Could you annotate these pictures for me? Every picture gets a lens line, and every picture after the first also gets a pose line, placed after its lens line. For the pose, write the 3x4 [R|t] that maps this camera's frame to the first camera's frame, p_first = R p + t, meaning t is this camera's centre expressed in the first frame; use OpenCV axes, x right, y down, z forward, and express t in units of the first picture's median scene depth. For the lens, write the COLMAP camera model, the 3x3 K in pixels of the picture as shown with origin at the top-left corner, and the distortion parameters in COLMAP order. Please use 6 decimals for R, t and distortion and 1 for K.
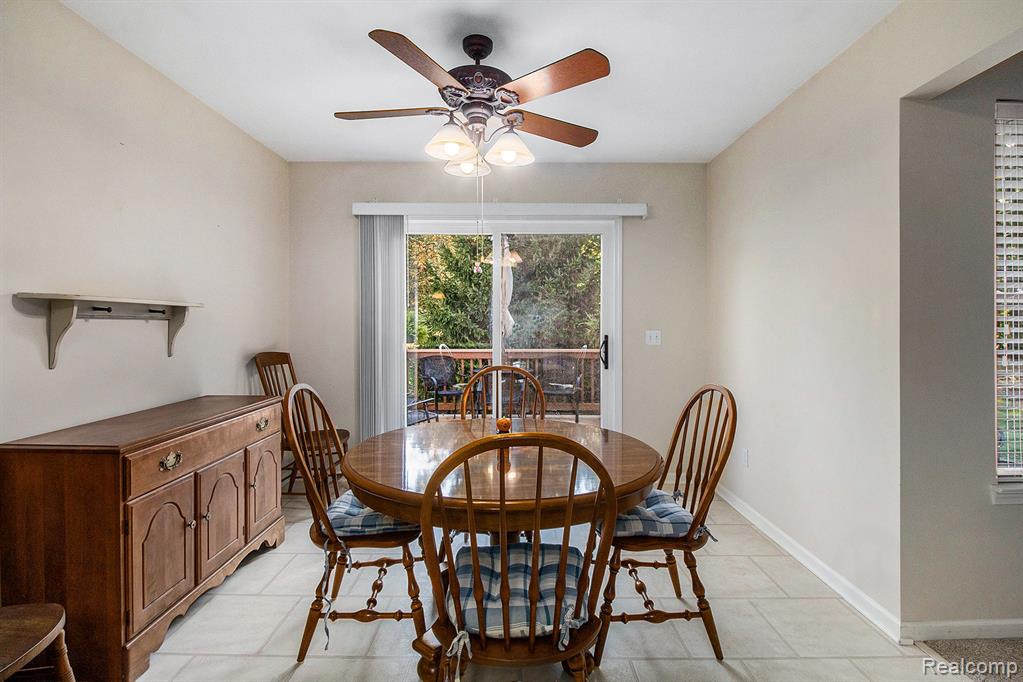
lens RADIAL K [[487.3, 0, 508.4], [0, 487.3, 323.2], [0, 0, 1]] dist [0.026482, -0.000347]
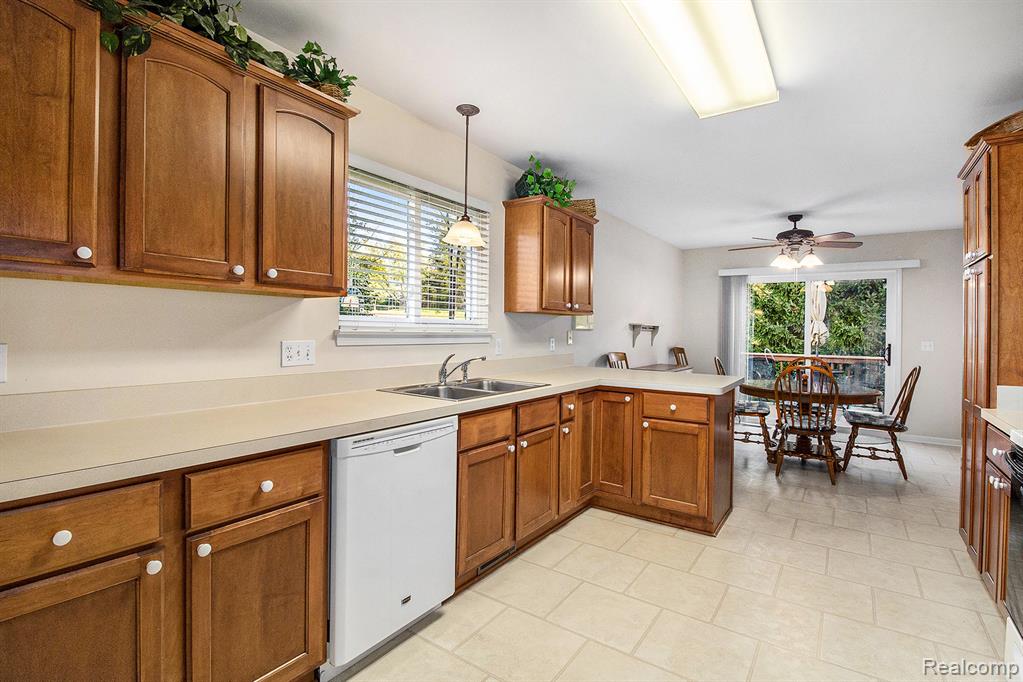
lens RADIAL K [[471.2, 0, 515.6], [0, 471.2, 331.0], [0, 0, 1]] dist [-0.024657, -0.000739]
pose [[0.822817, 0.012038, -0.568178, 0.072519], [-0.012681, 0.999916, 0.002822, -0.006600], [0.568164, 0.004883, 0.822901, -1.019199]]
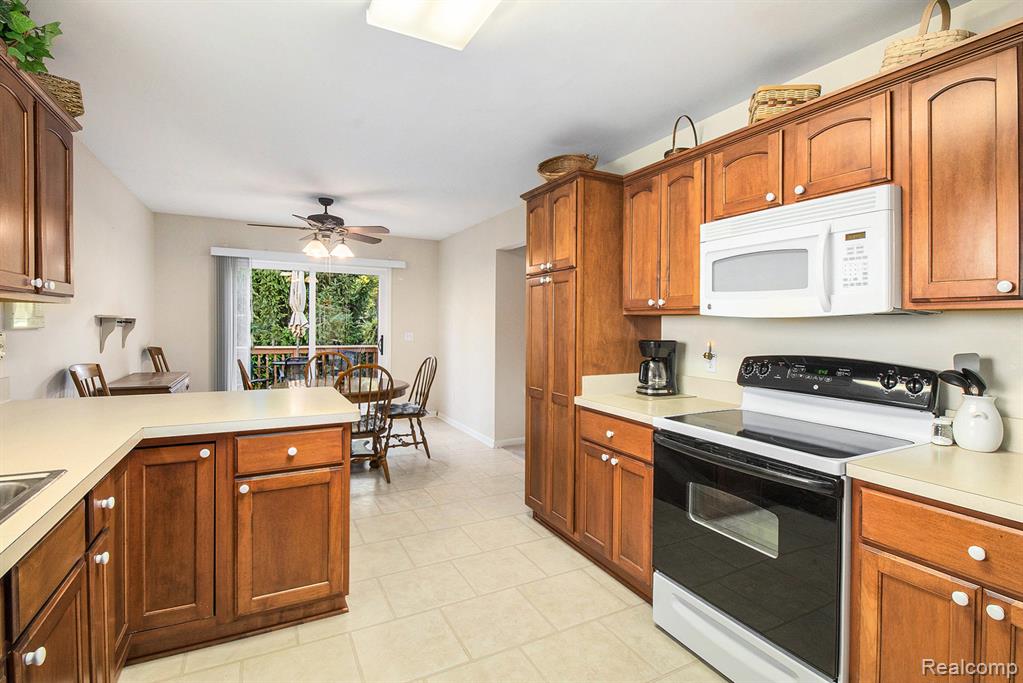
lens RADIAL K [[471.2, 0, 515.6], [0, 471.2, 331.5], [0, 0, 1]] dist [-0.024657, -0.000739]
pose [[0.877391, 0.002468, 0.479770, -0.204643], [-0.011200, 0.999820, 0.015338, -0.022473], [-0.479646, -0.018831, 0.877260, -0.768595]]
